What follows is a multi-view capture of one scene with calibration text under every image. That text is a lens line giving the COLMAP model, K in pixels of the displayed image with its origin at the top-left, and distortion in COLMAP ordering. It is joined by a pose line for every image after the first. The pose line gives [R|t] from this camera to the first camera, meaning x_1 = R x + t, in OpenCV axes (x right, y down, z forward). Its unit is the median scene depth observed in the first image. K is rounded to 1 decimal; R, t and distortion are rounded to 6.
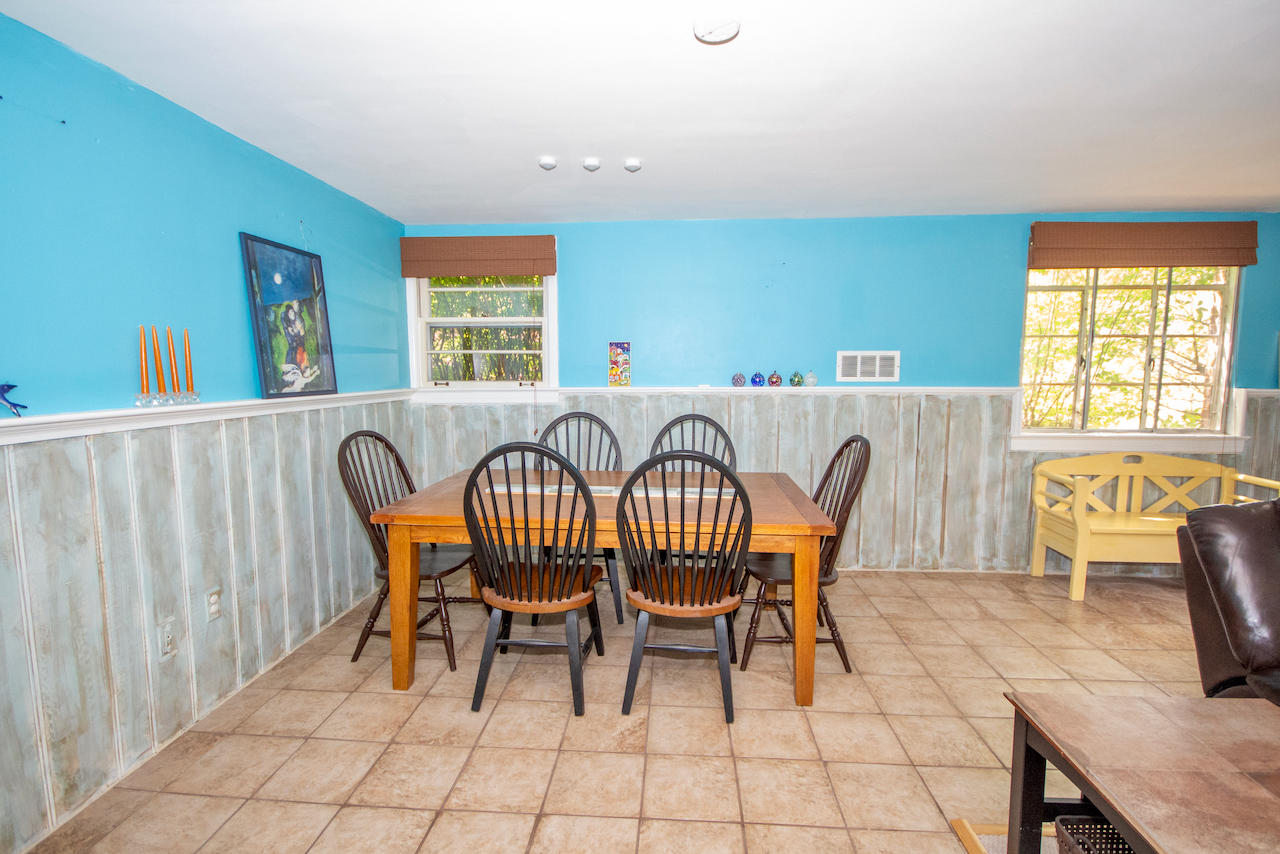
lens RADIAL K [[607.4, 0, 635.4], [0, 607.4, 430.3], [0, 0, 1]] dist [0.001912, -0.007530]
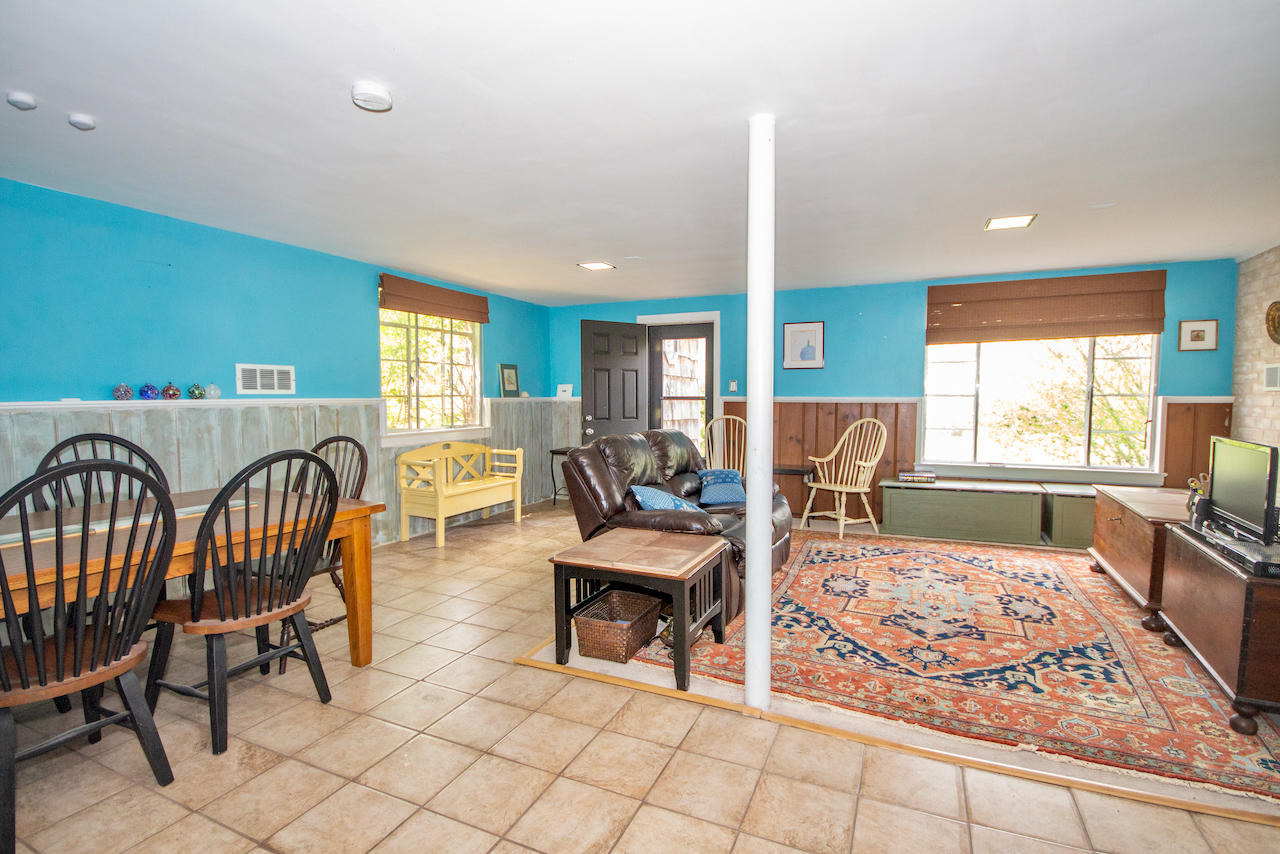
lens RADIAL K [[607.4, 0, 641.0], [0, 607.4, 427.8], [0, 0, 1]] dist [0.001912, -0.007530]
pose [[0.347061, -0.051354, 0.936436, -0.384429], [0.092461, 0.995509, 0.020326, 0.016211], [-0.933274, 0.079529, 0.350250, 0.039215]]
